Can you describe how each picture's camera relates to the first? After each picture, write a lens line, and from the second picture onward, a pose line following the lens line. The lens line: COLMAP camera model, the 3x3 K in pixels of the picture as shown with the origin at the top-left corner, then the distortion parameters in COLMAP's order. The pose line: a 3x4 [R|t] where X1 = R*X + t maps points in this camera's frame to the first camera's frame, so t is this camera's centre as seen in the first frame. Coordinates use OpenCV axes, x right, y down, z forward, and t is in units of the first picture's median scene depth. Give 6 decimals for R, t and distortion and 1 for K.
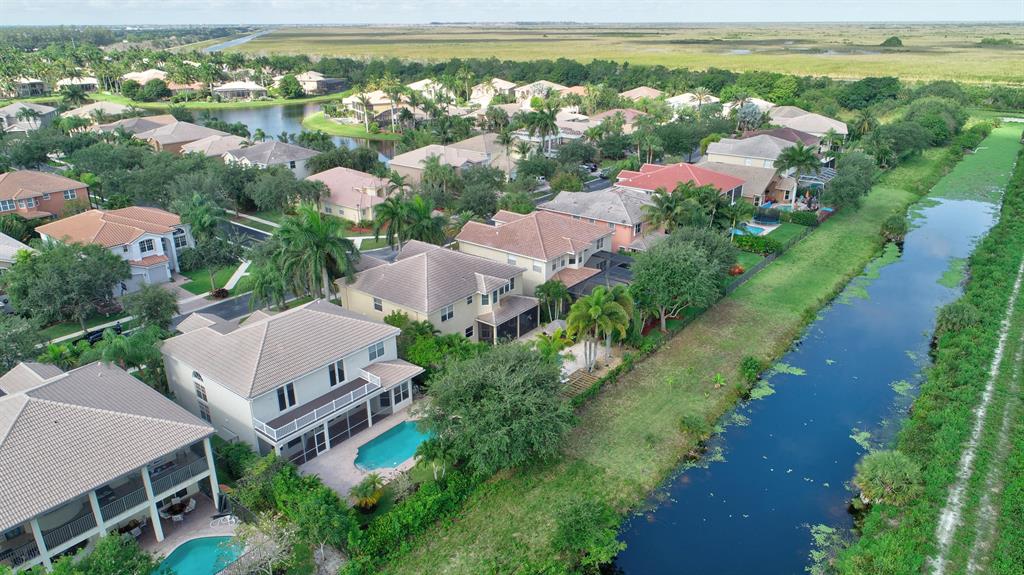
lens RADIAL K [[682.5, 0, 514.6], [0, 682.5, 287.6], [0, 0, 1]] dist [-0.005961, 0.001189]
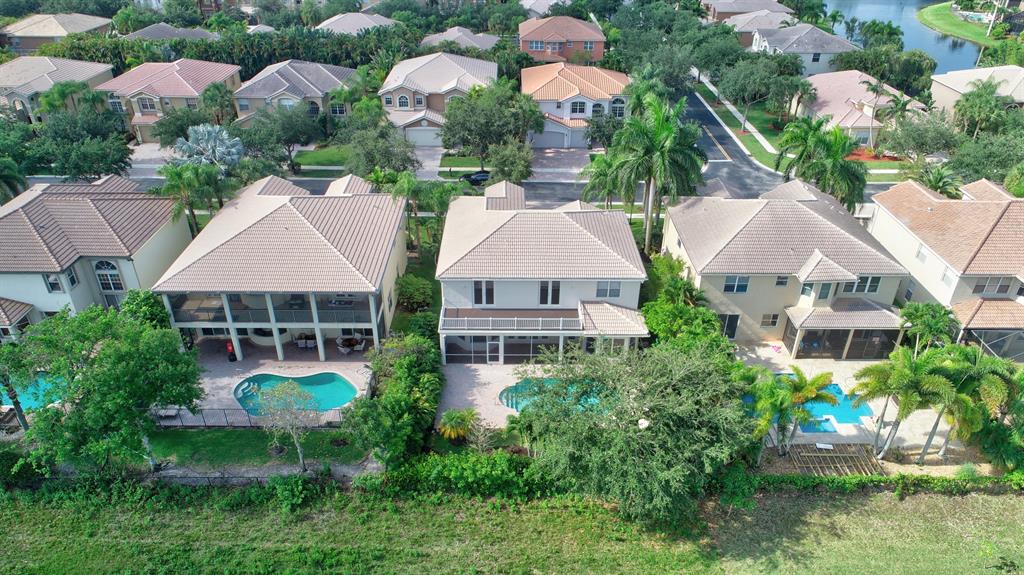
lens RADIAL K [[682.5, 0, 508.2], [0, 682.5, 288.9], [0, 0, 1]] dist [-0.005961, 0.001189]
pose [[0.616756, 0.411253, -0.671180, 0.259164], [-0.291917, 0.911363, 0.290175, -0.105209], [0.731024, 0.016962, 0.682141, 0.297597]]
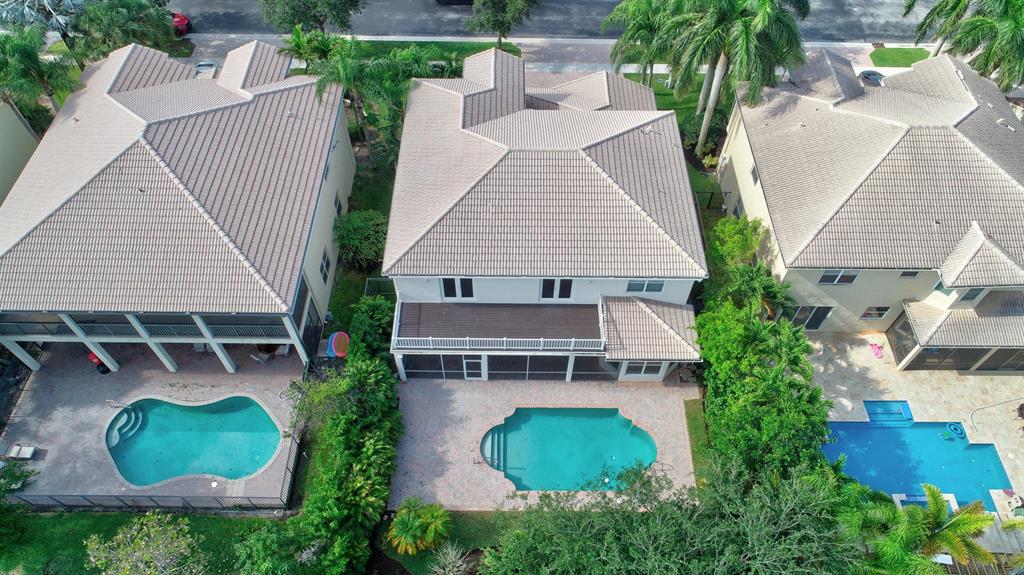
lens RADIAL K [[682.5, 0, 510.2], [0, 682.5, 281.6], [0, 0, 1]] dist [-0.005961, 0.001189]
pose [[0.610633, 0.644069, -0.460763, -0.012664], [-0.294477, 0.724786, 0.622871, -0.201673], [0.735127, -0.244662, 0.632242, 0.506935]]
